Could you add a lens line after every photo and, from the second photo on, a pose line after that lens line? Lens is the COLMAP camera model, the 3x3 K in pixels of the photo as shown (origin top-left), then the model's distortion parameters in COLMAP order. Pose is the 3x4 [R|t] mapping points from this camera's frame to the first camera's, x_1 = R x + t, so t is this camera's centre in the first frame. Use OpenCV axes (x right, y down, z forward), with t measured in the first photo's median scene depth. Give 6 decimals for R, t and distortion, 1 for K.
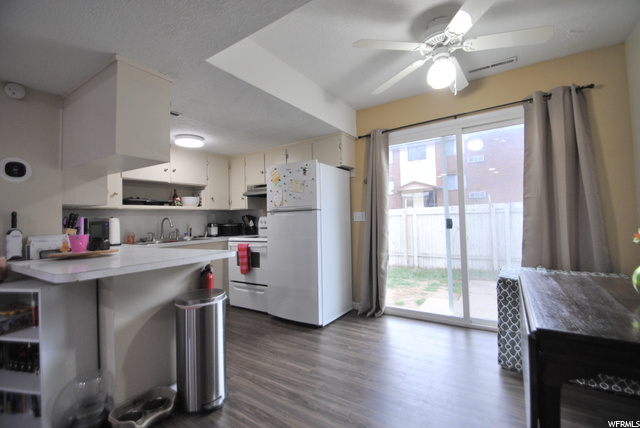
lens RADIAL K [[285.9, 0, 320.0], [0, 285.9, 214.0], [0, 0, 1]] dist [-0.010799, -0.000386]
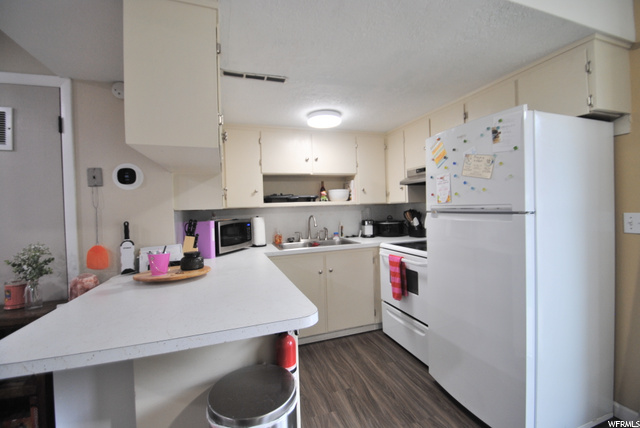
lens RADIAL K [[285.9, 0, 320.0], [0, 285.9, 214.0], [0, 0, 1]] dist [-0.010799, -0.000386]
pose [[0.800835, 0.011420, -0.598777, -0.000623], [0.023226, 0.998474, 0.050106, -0.036233], [0.598435, -0.054034, 0.799347, 0.345514]]
